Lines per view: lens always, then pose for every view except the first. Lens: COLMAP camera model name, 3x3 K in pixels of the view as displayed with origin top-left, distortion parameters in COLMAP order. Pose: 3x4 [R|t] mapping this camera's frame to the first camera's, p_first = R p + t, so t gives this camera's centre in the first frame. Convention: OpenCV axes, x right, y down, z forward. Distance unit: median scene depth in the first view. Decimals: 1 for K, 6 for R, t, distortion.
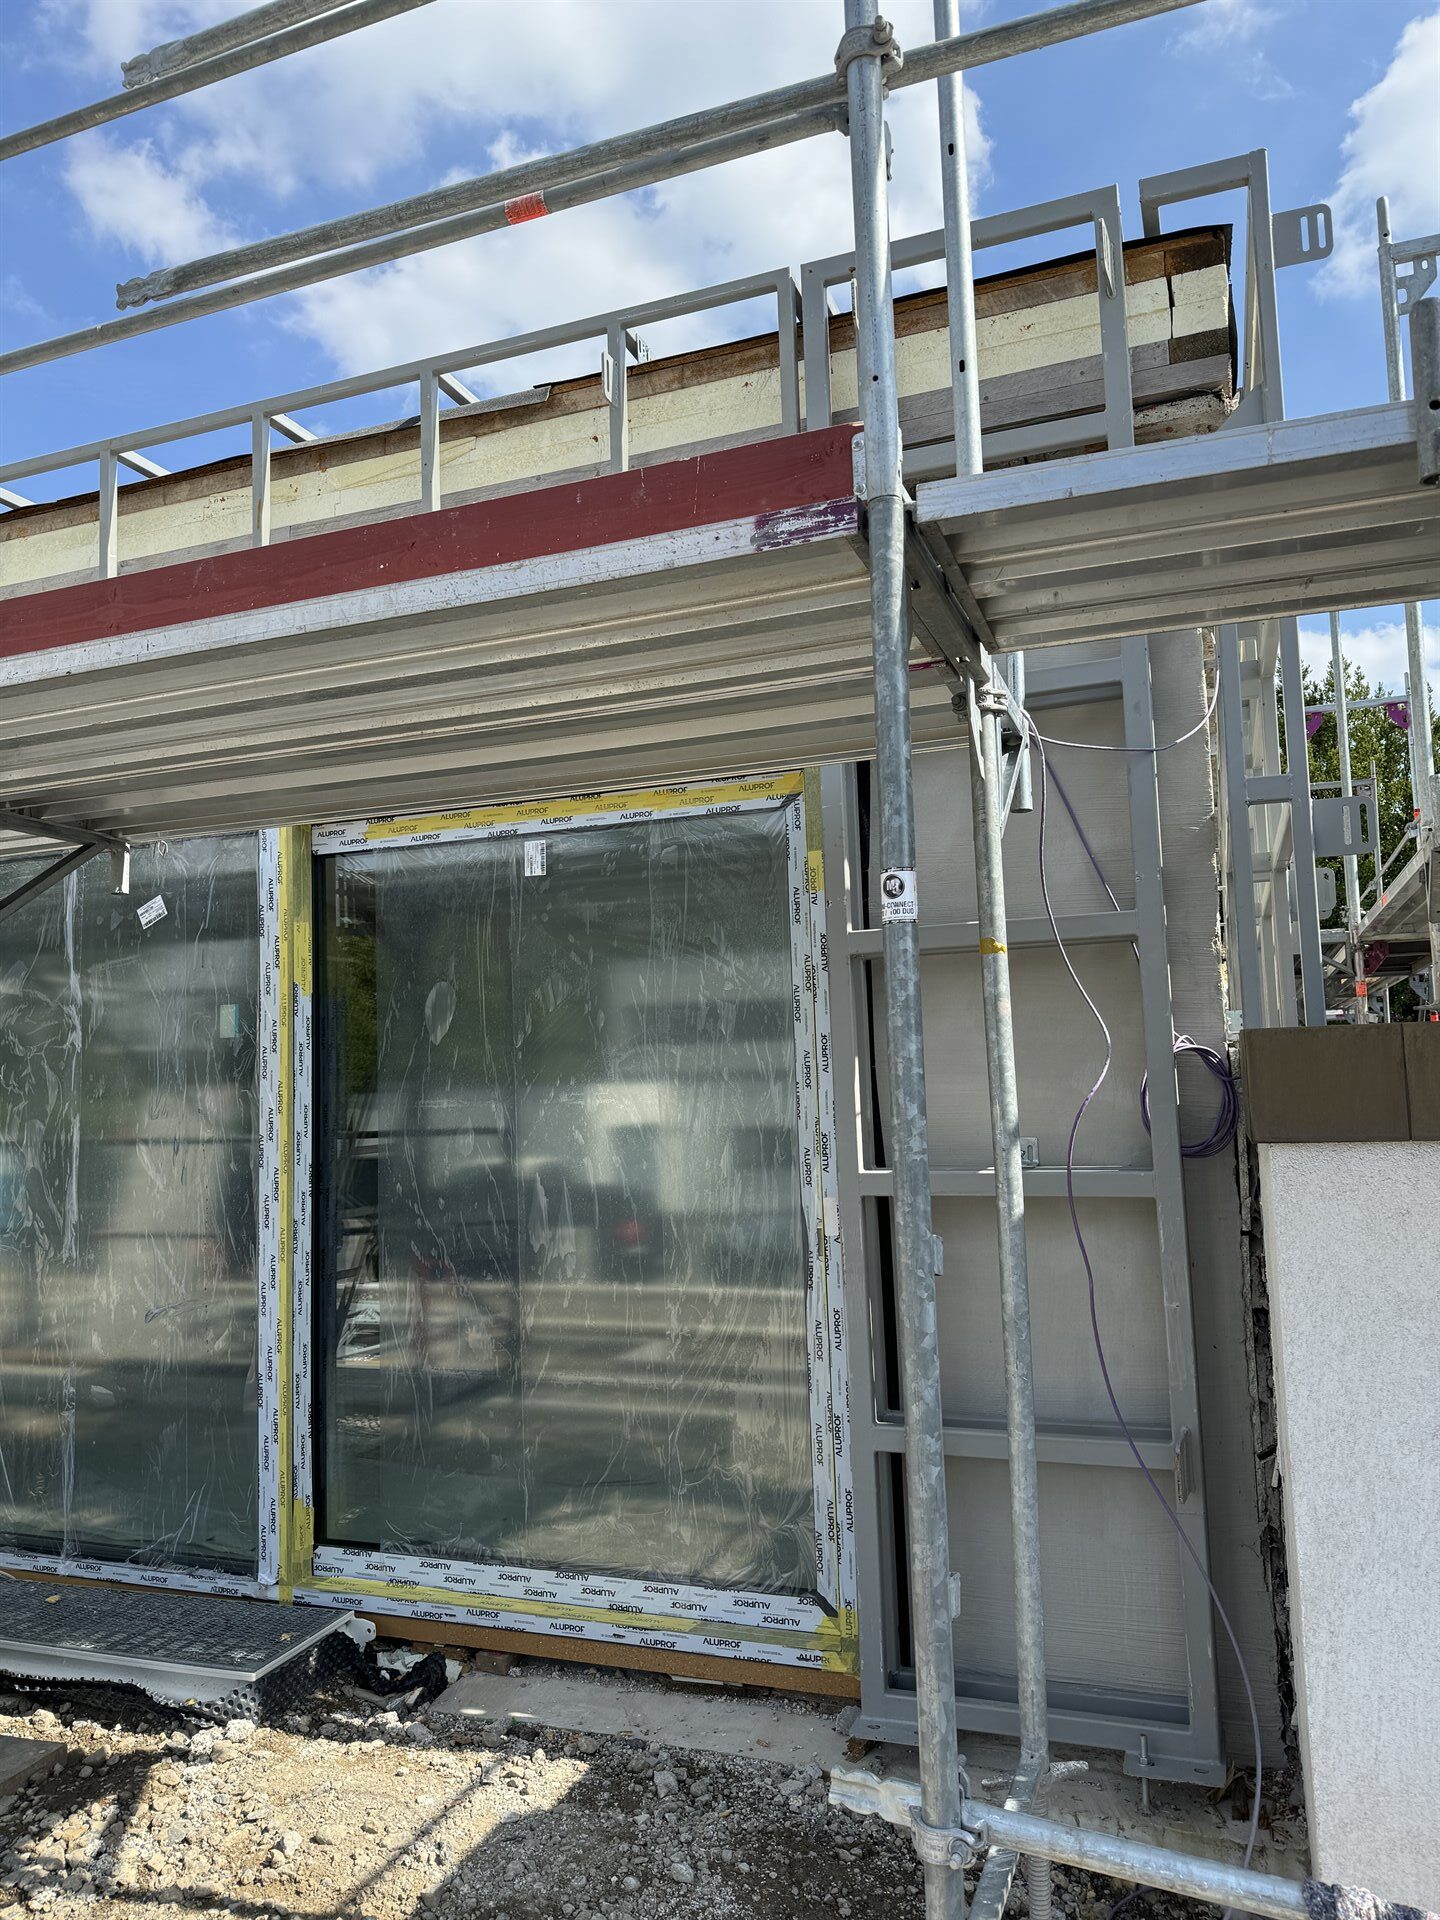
lens RADIAL K [[1340.9, 0, 723.6], [0, 1340.9, 978.1], [0, 0, 1]] dist [0.060534, -0.076075]
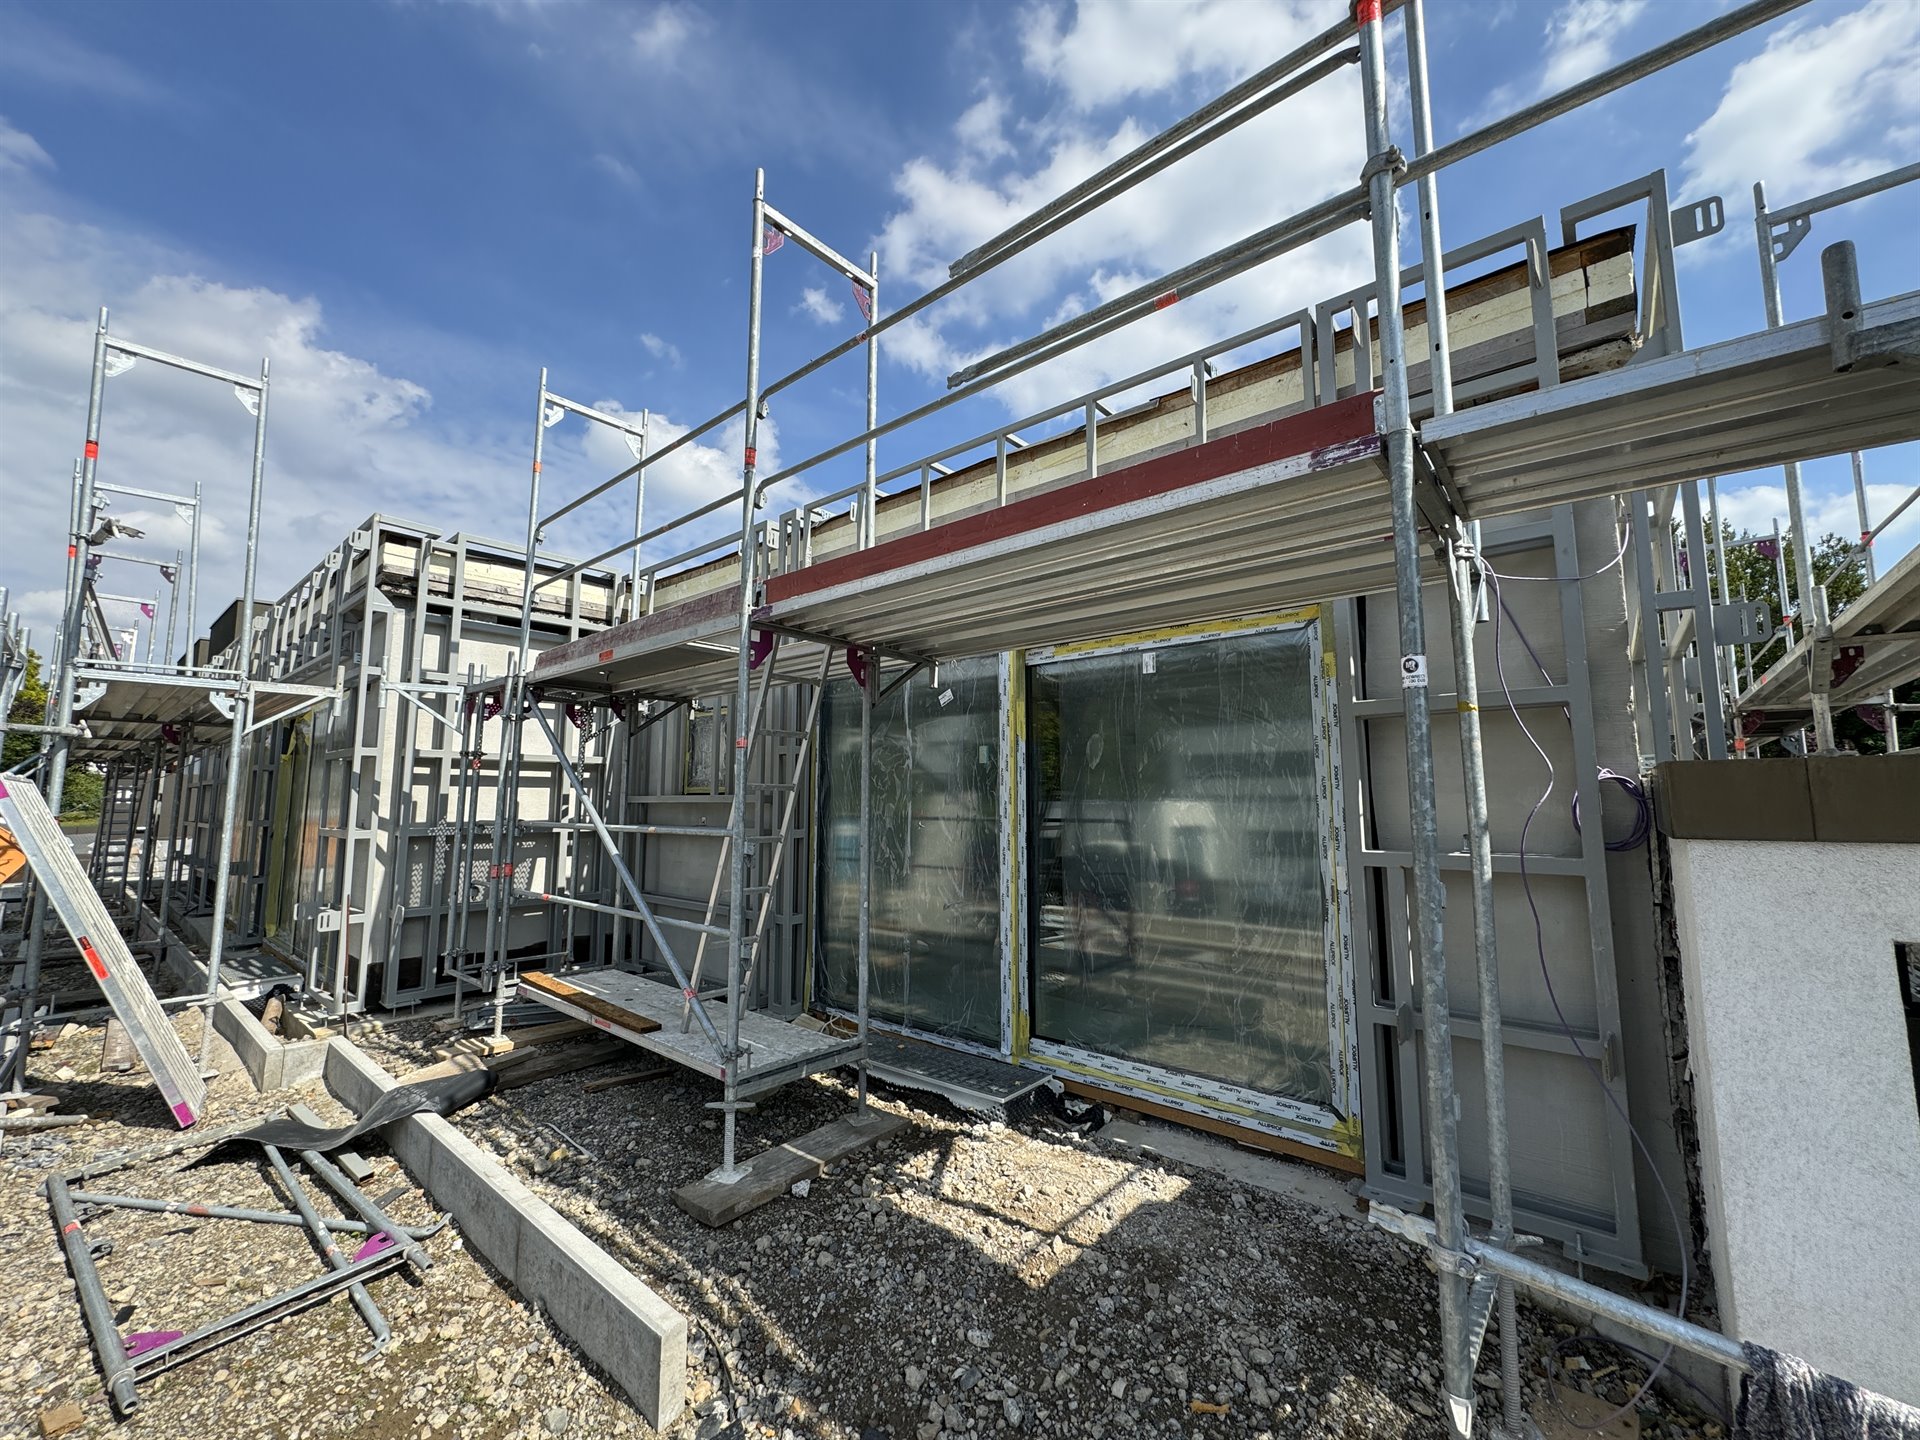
lens RADIAL K [[767.2, 0, 964.1], [0, 767.2, 727.0], [0, 0, 1]] dist [0.000264, 0.000790]
pose [[0.943216, -0.000371, -0.332181, -0.041240], [-0.005447, 0.999848, -0.016583, 0.013470], [0.332136, 0.017451, 0.943070, -0.029826]]
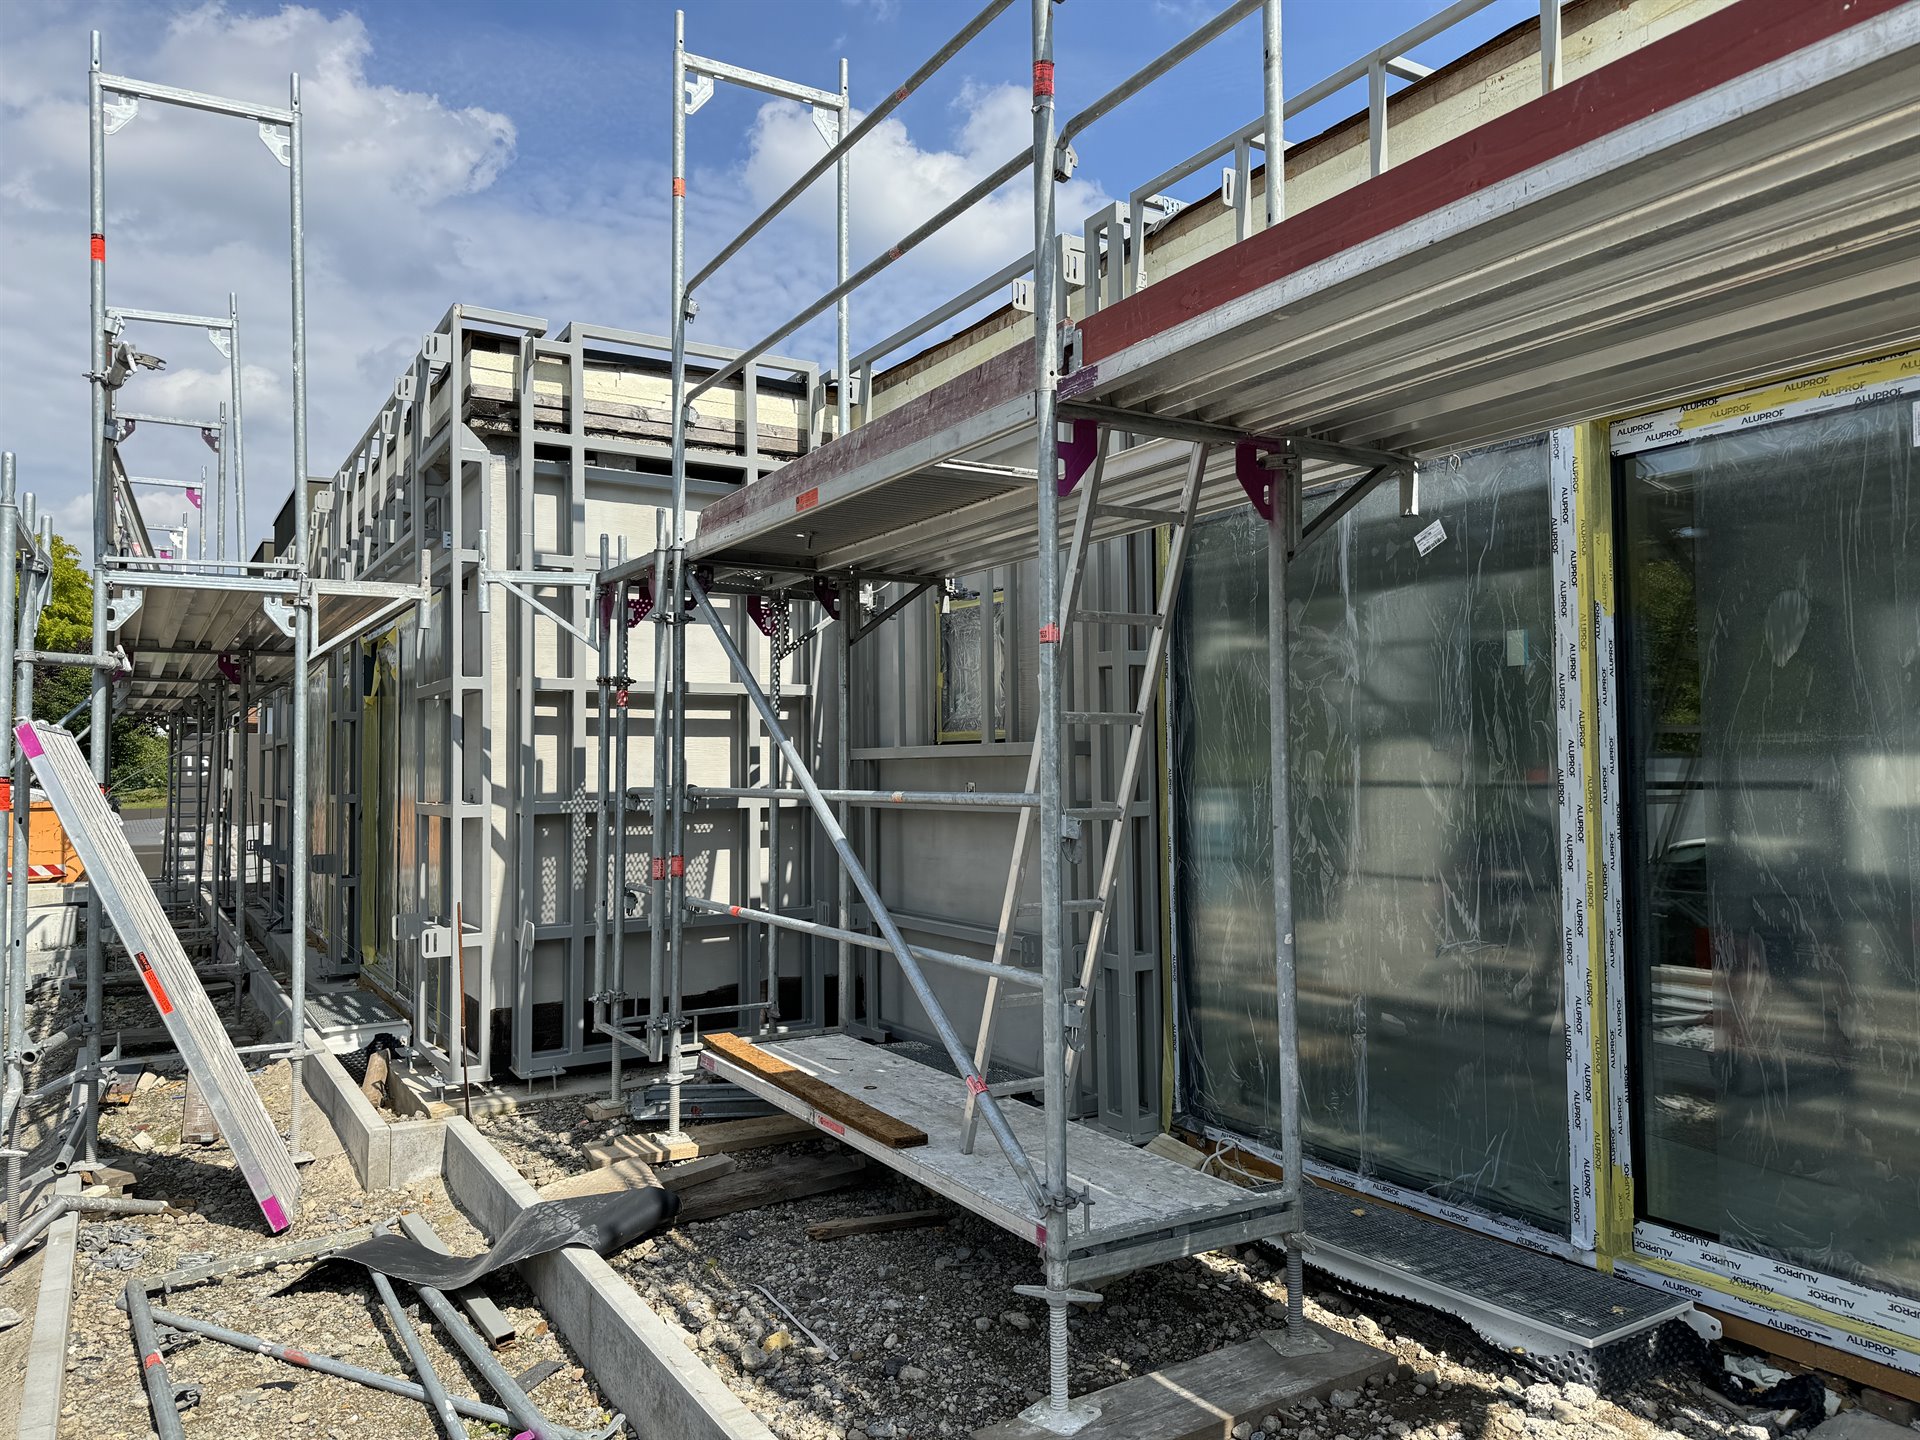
lens RADIAL K [[1340.9, 0, 962.1], [0, 1340.9, 746.1], [0, 0, 1]] dist [0.060534, -0.076075]
pose [[0.792304, 0.012519, -0.609998, -0.120258], [0.029813, 0.997801, 0.059200, 0.039546], [0.609397, -0.065090, 0.790189, 0.033697]]
